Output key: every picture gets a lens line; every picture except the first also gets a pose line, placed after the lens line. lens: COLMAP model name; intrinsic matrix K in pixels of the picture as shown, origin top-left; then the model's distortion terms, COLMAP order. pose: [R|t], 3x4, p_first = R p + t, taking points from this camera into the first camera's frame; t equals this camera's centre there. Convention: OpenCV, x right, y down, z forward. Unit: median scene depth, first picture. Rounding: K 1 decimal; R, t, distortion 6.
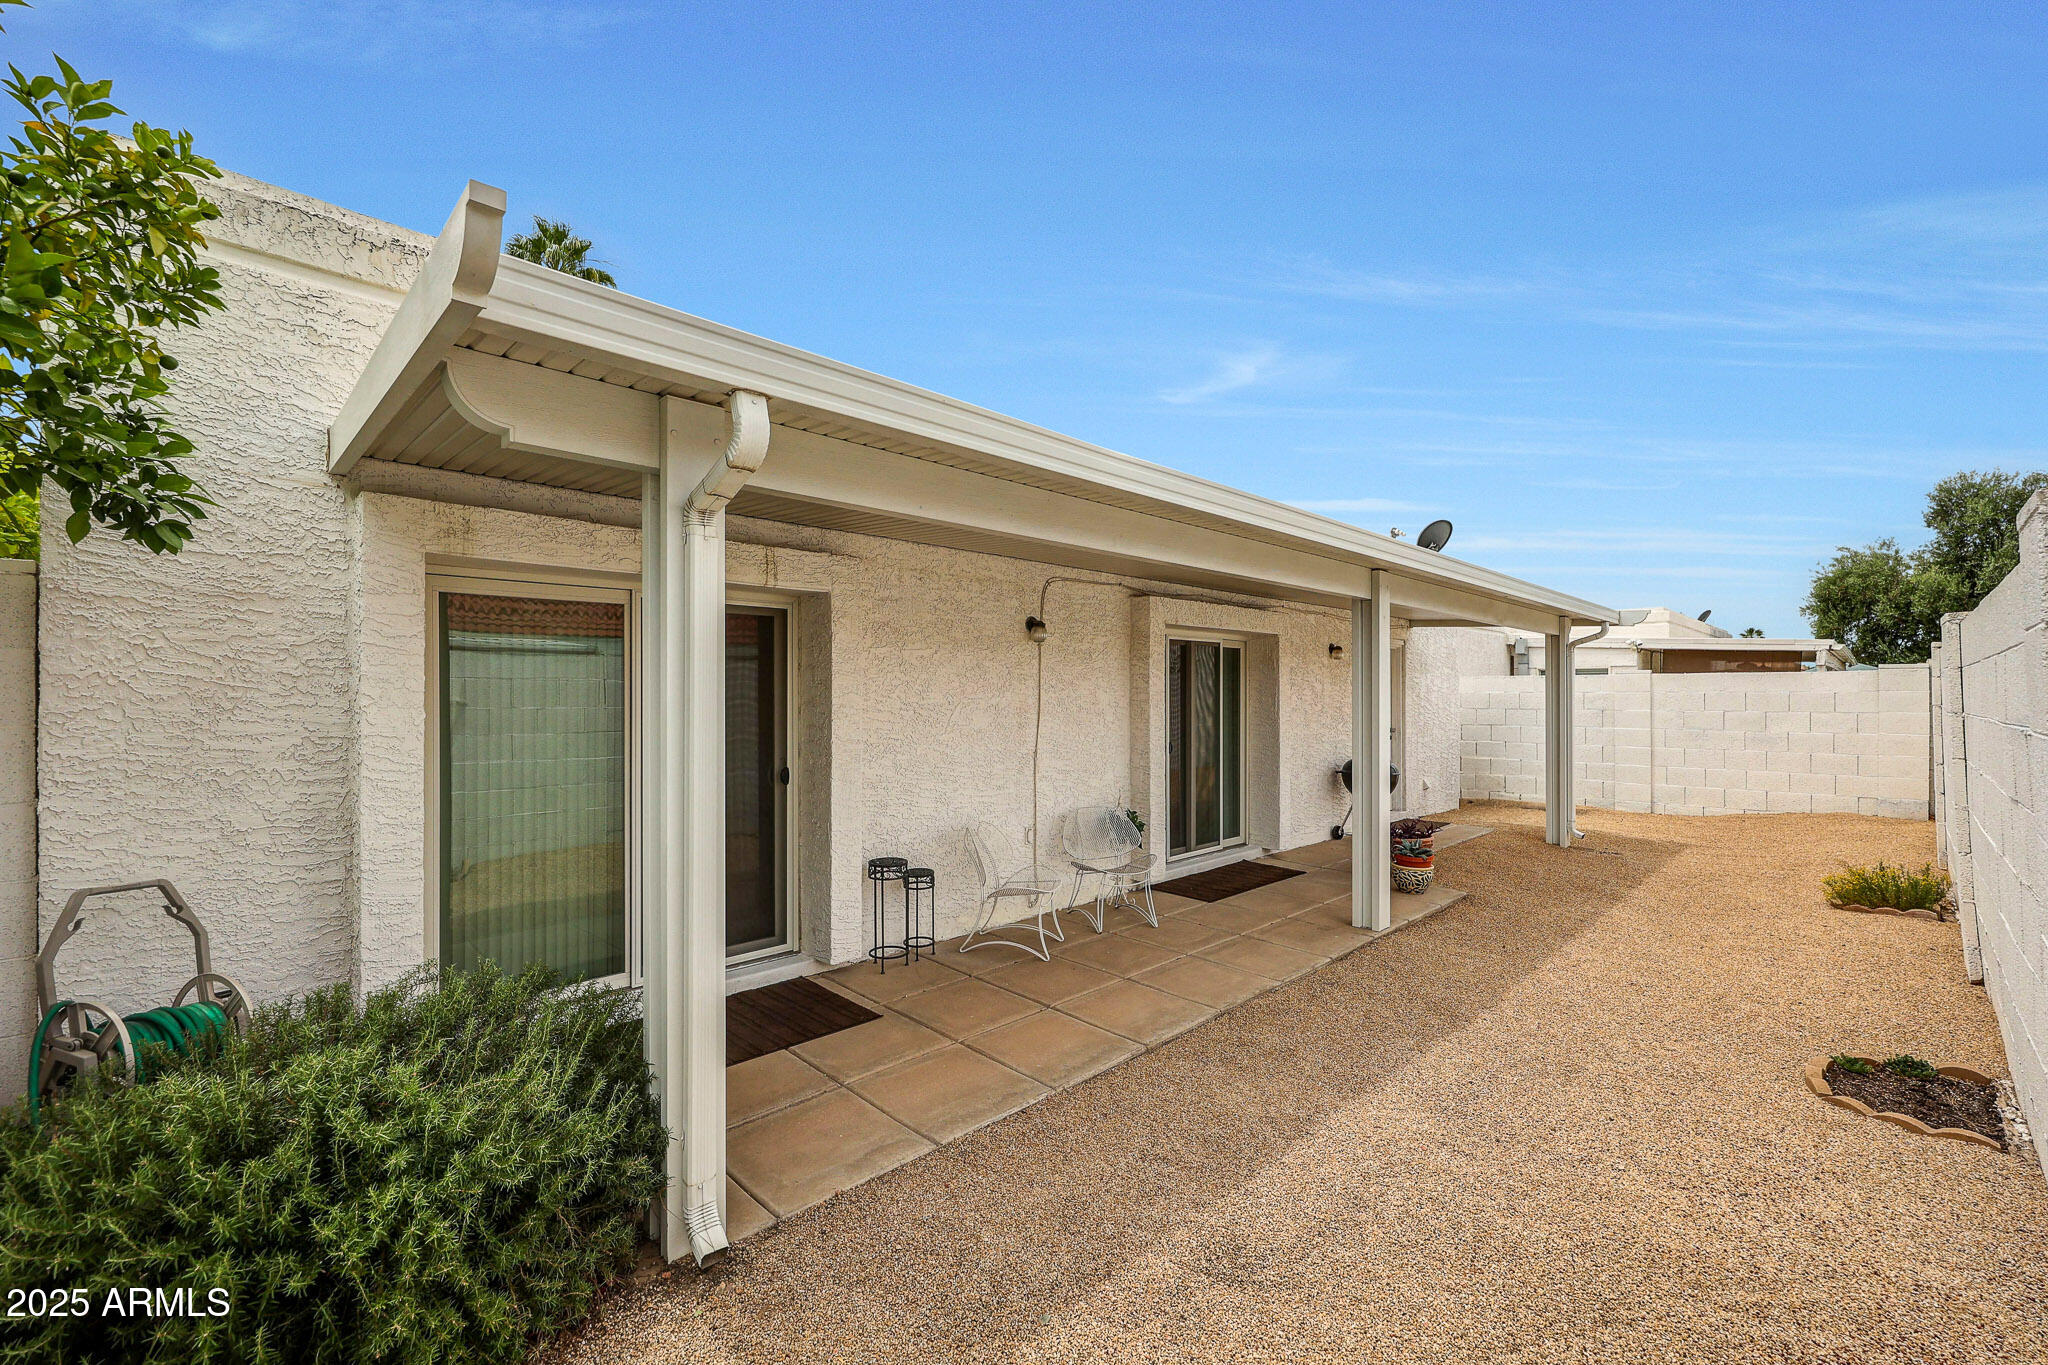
lens RADIAL K [[837.5, 0, 1005.7], [0, 837.5, 676.8], [0, 0, 1]] dist [-0.015537, -0.000312]
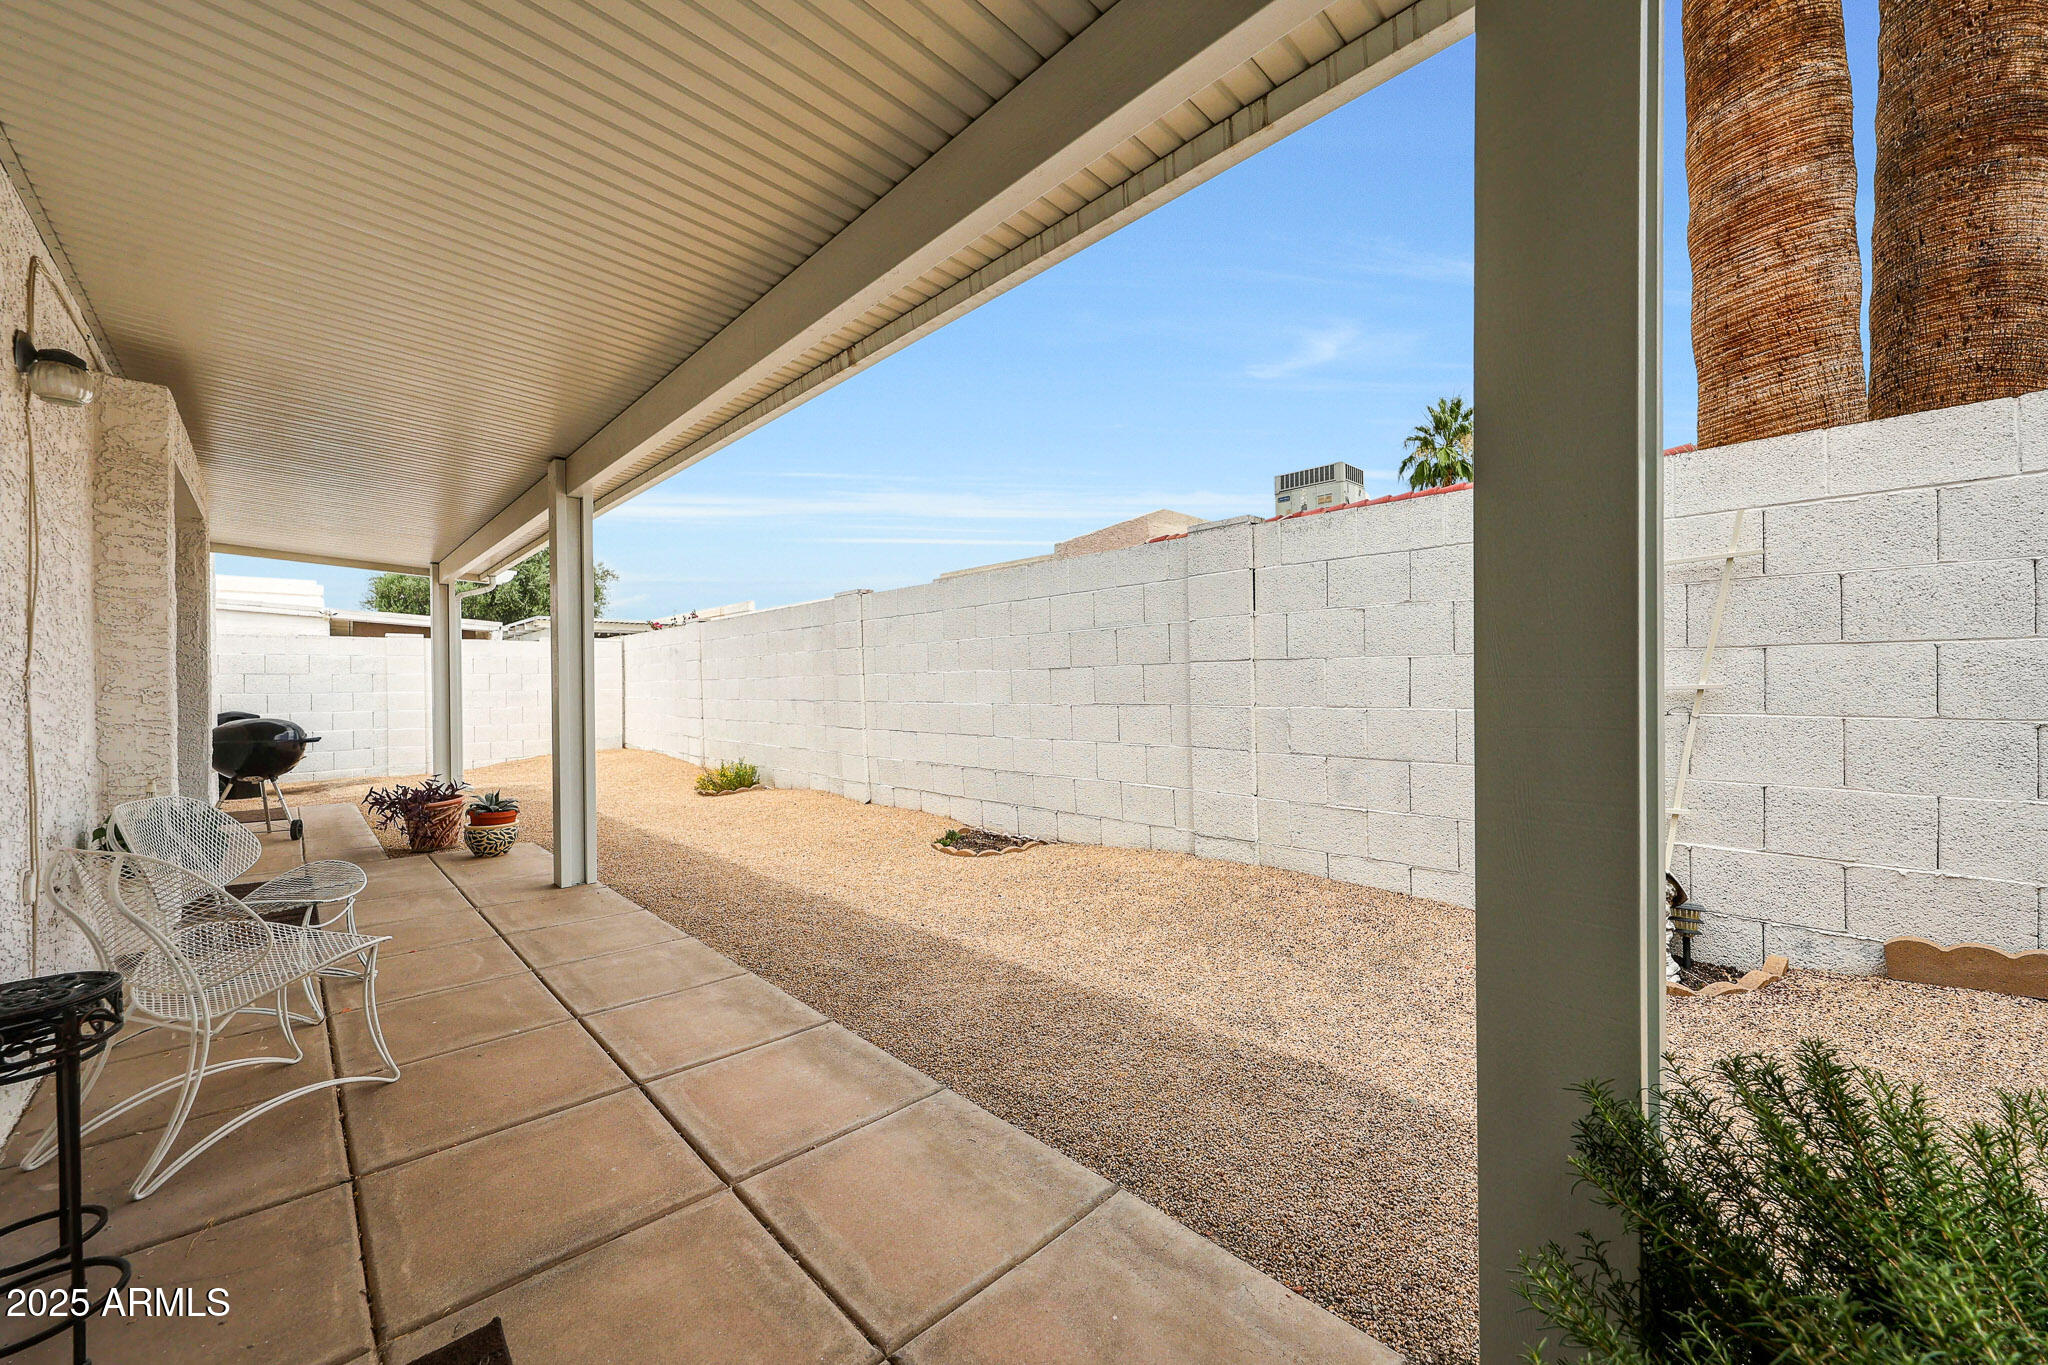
lens RADIAL K [[770.6, 0, 1015.6], [0, 770.6, 685.6], [0, 0, 1]] dist [-0.004006, -0.000173]
pose [[-0.004058, -0.000745, 0.999991, -0.472581], [-0.010640, 0.999943, 0.000702, 0.130078], [-0.999935, -0.010637, -0.004065, 0.772285]]
